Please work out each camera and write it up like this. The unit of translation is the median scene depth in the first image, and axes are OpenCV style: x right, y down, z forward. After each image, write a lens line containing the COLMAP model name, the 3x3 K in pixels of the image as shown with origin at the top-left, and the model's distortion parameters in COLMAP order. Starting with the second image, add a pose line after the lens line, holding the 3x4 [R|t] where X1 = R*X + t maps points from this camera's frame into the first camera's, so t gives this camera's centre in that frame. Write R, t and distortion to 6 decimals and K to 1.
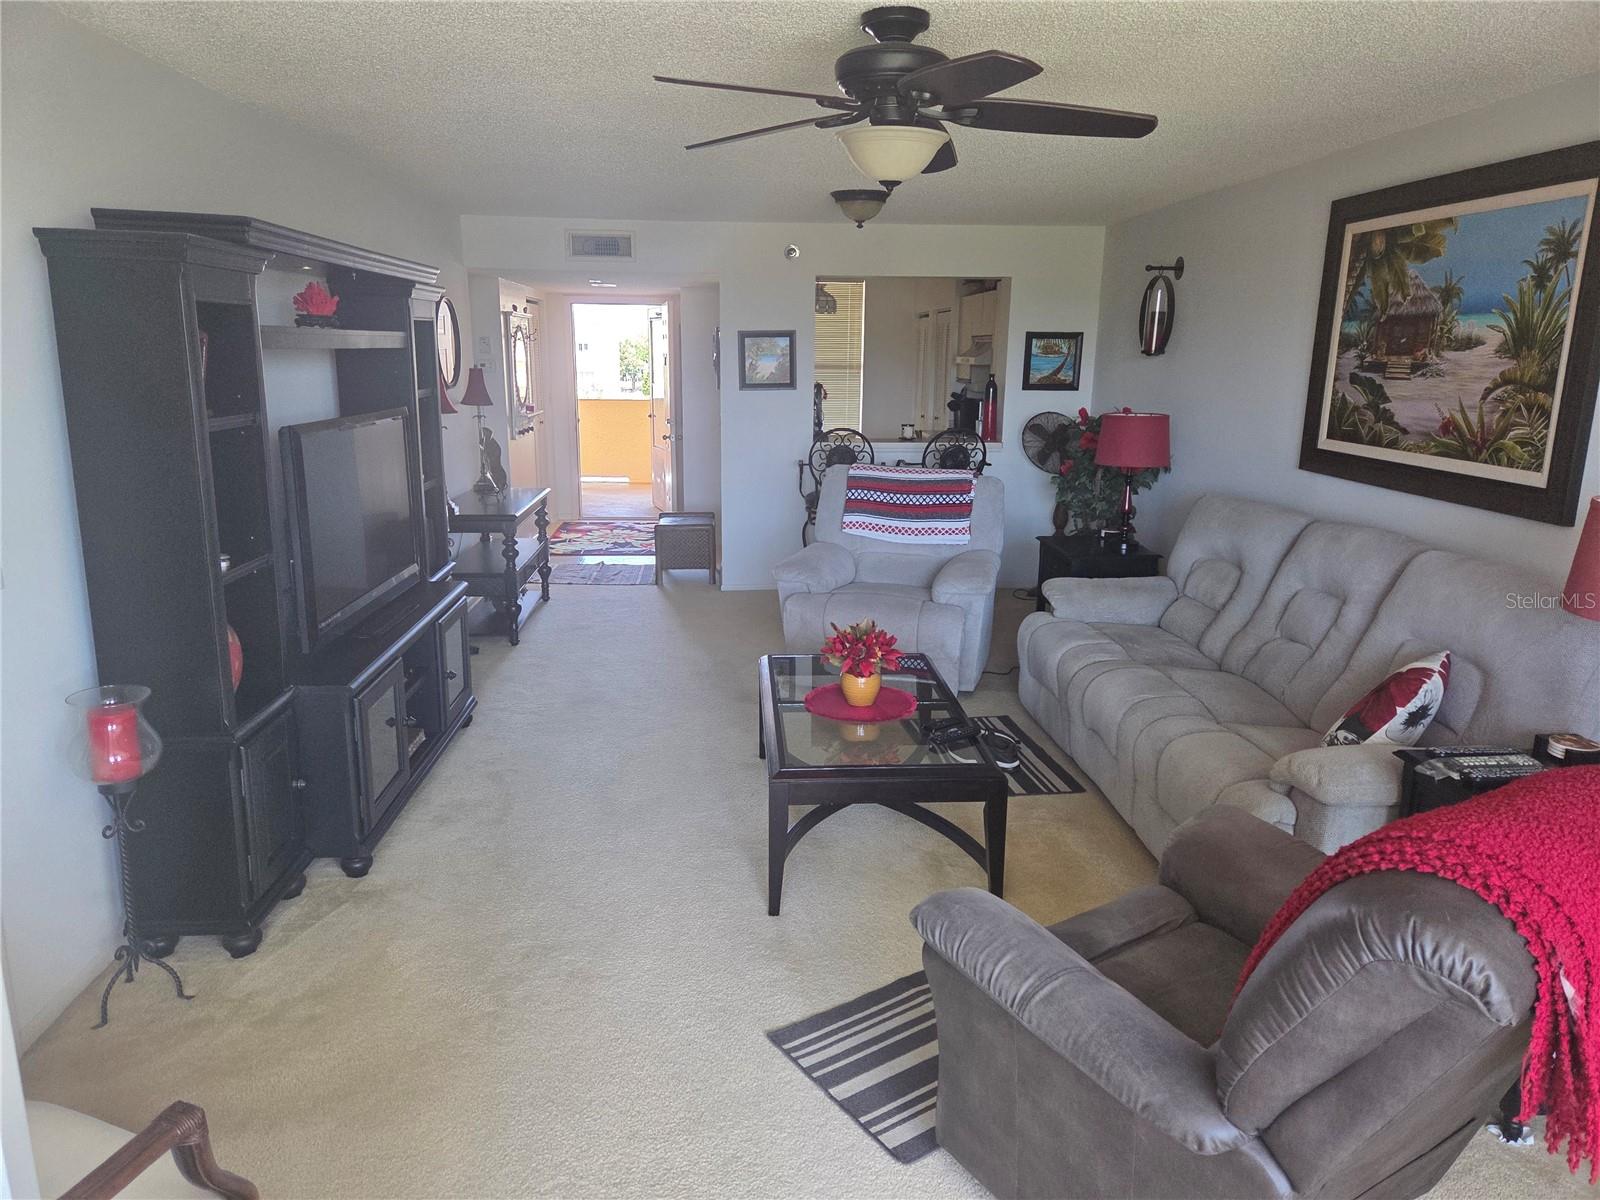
lens RADIAL K [[1076.3, 0, 790.5], [0, 1076.3, 623.5], [0, 0, 1]] dist [0.006055, 0.001004]
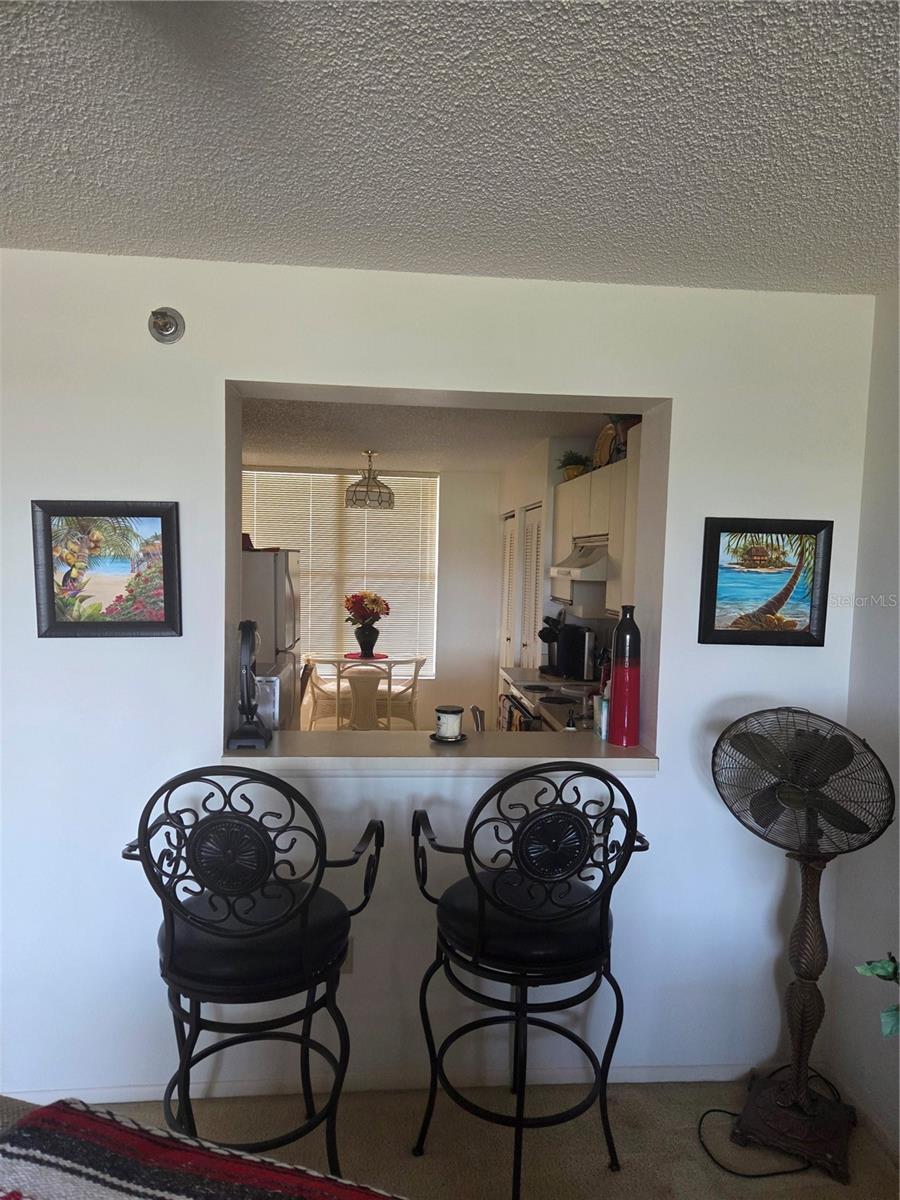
lens RADIAL K [[807.2, 0, 450.0], [0, 807.2, 600.0], [0, 0, 1]] dist [0.006055, 0.001004]
pose [[0.999467, 0.016626, 0.028081, 0.101636], [-0.010749, 0.980193, -0.197751, -0.167177], [-0.030813, 0.197344, 0.979850, 0.671252]]
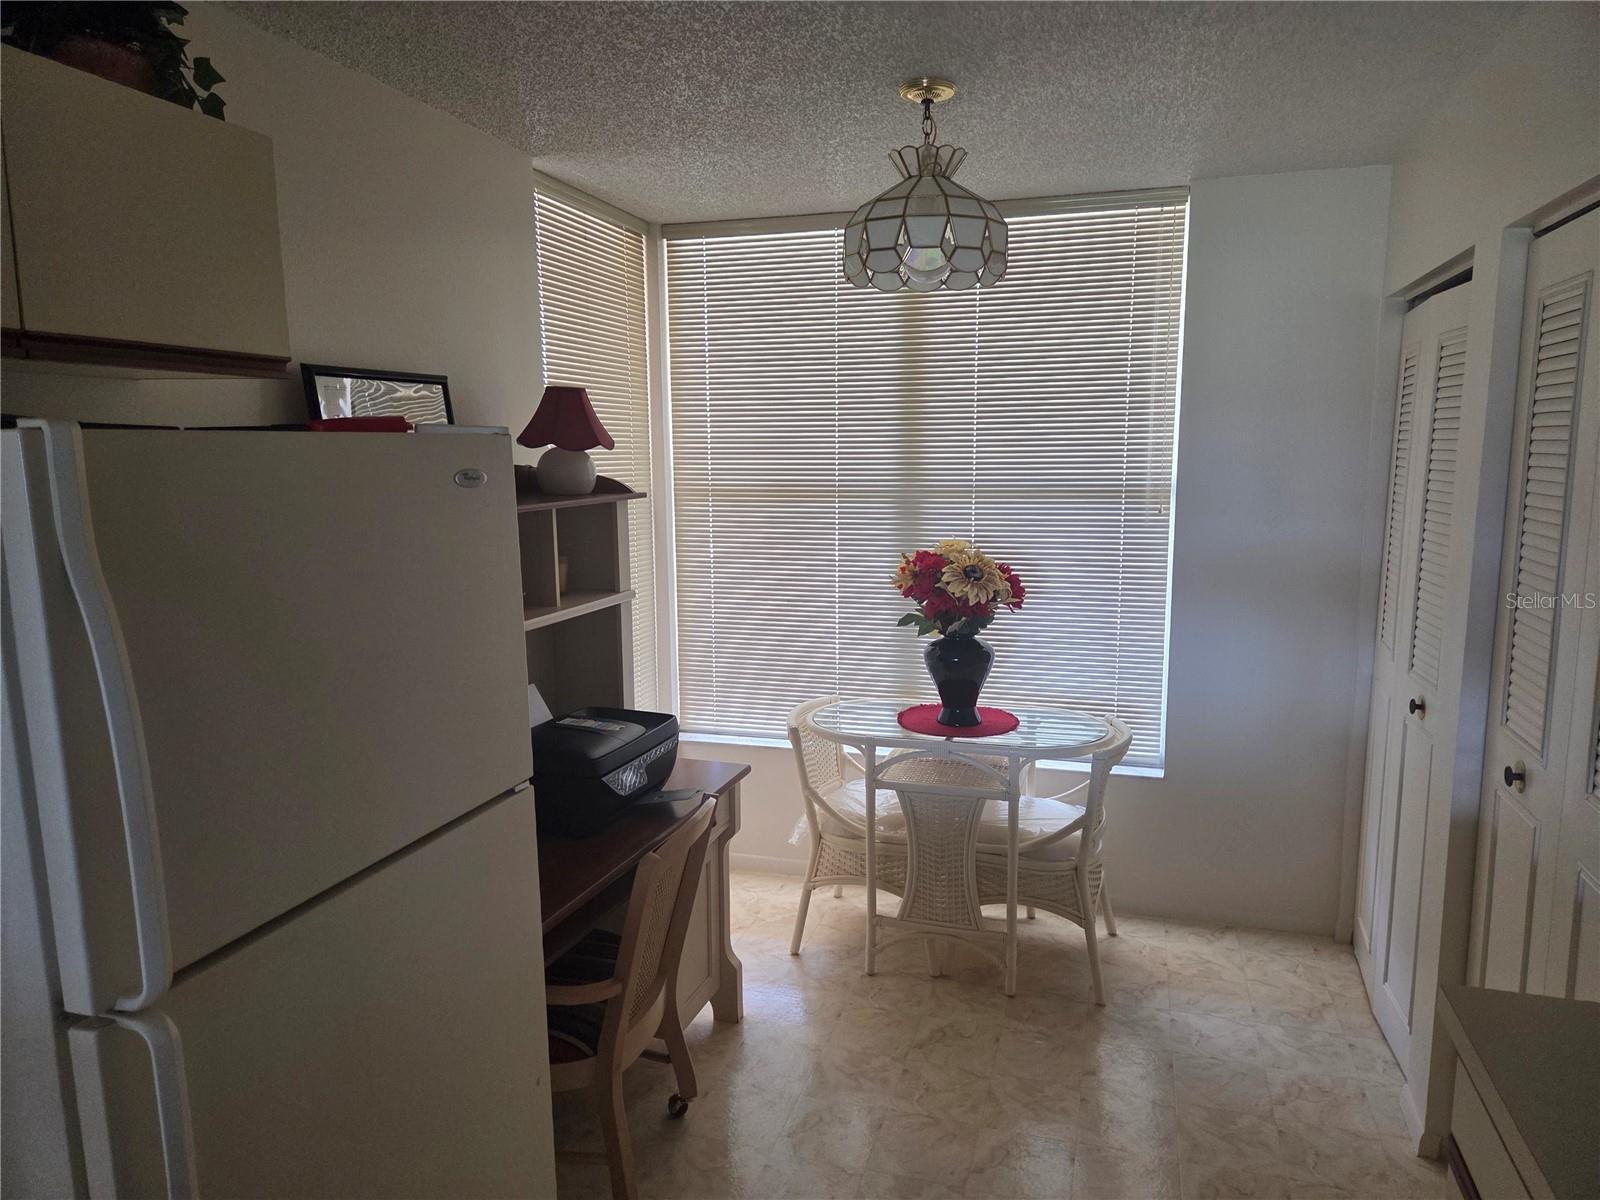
lens RADIAL K [[1076.3, 0, 790.5], [0, 1076.3, 623.5], [0, 0, 1]] dist [0.006055, 0.001004]
pose [[0.934194, 0.041470, -0.354347, 0.126007], [-0.073248, 0.994357, -0.076739, -0.293966], [0.349165, 0.097644, 0.931960, 1.178382]]
